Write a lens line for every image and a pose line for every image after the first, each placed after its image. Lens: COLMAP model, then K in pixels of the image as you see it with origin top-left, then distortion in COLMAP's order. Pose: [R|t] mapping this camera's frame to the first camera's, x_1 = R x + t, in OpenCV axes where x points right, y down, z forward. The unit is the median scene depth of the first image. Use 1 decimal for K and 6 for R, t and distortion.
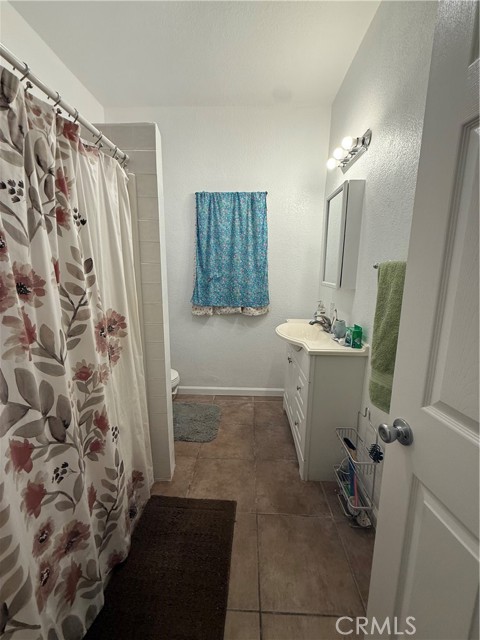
lens RADIAL K [[255.8, 0, 239.3], [0, 255.8, 318.2], [0, 0, 1]] dist [-0.000140, 0.000039]
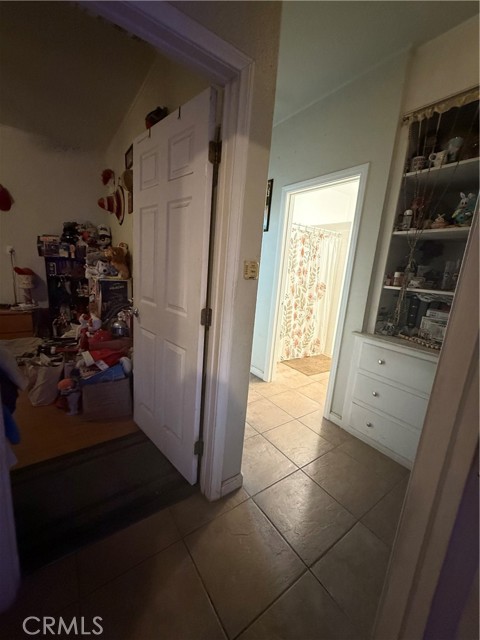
lens RADIAL K [[255.8, 0, 239.3], [0, 255.8, 318.2], [0, 0, 1]] dist [-0.000140, 0.000039]
pose [[0.610373, 0.198842, -0.766751, 1.332226], [-0.212112, 0.973659, 0.083647, 0.335484], [0.763186, 0.111582, 0.636472, -1.691898]]
